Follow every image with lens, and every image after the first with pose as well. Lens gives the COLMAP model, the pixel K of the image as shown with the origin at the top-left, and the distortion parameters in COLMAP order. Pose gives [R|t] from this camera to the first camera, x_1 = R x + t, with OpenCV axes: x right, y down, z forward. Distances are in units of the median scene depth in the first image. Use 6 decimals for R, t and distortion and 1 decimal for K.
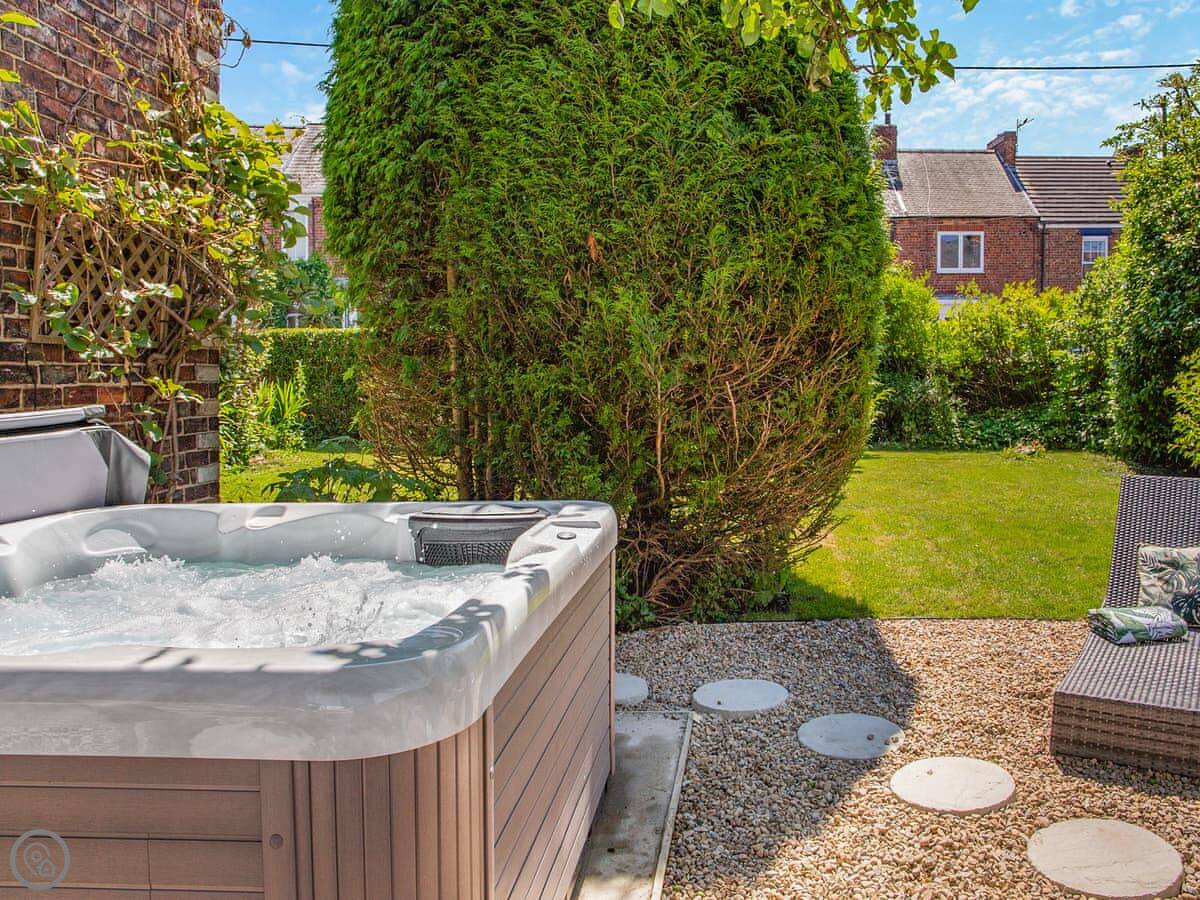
lens RADIAL K [[955.0, 0, 661.1], [0, 955.0, 451.6], [0, 0, 1]] dist [-0.143526, 0.133521]
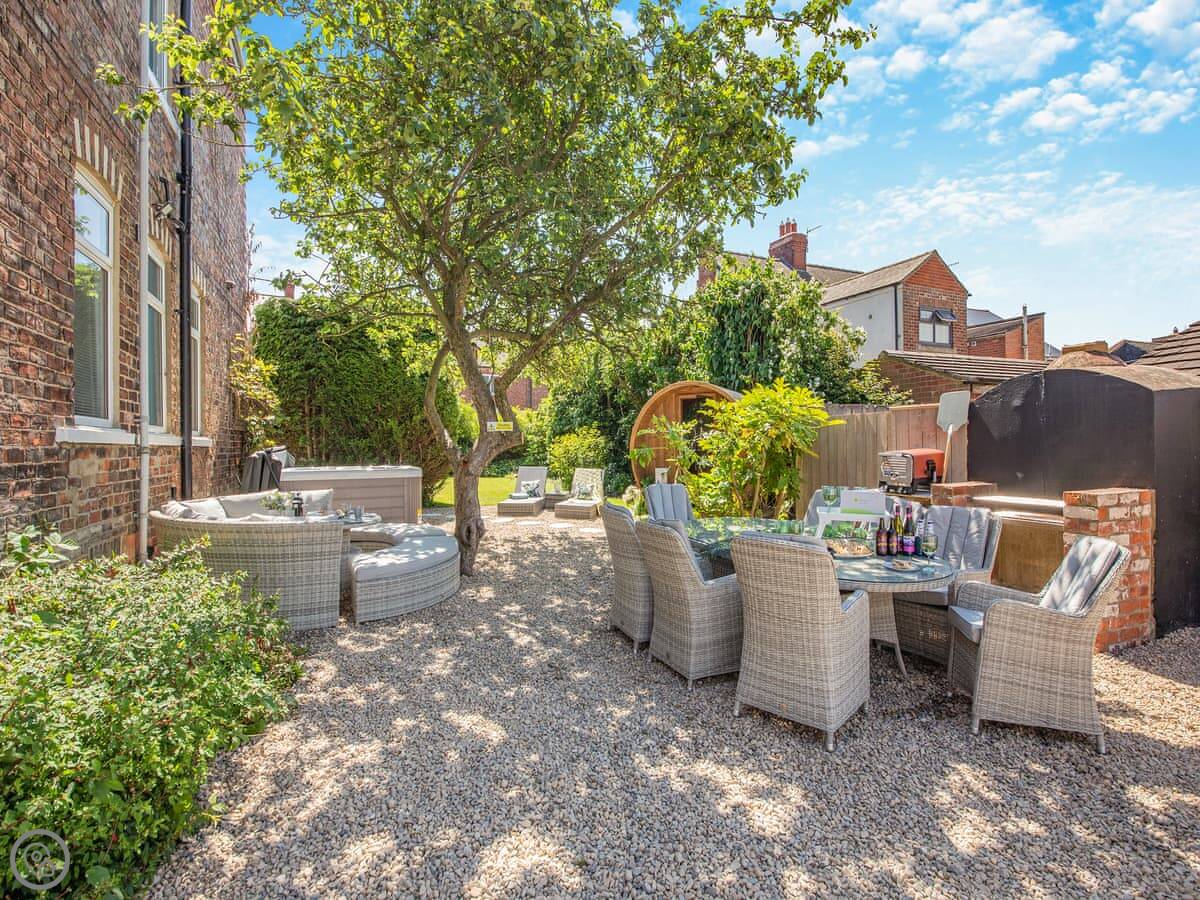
lens RADIAL K [[612.4, 0, 580.9], [0, 612.4, 460.1], [0, 0, 1]] dist [0.030410, -0.043458]
pose [[0.903838, -0.000533, 0.427874, -0.160133], [0.026527, 0.998145, -0.054790, 0.054580], [-0.427052, 0.060871, 0.902176, -0.586370]]
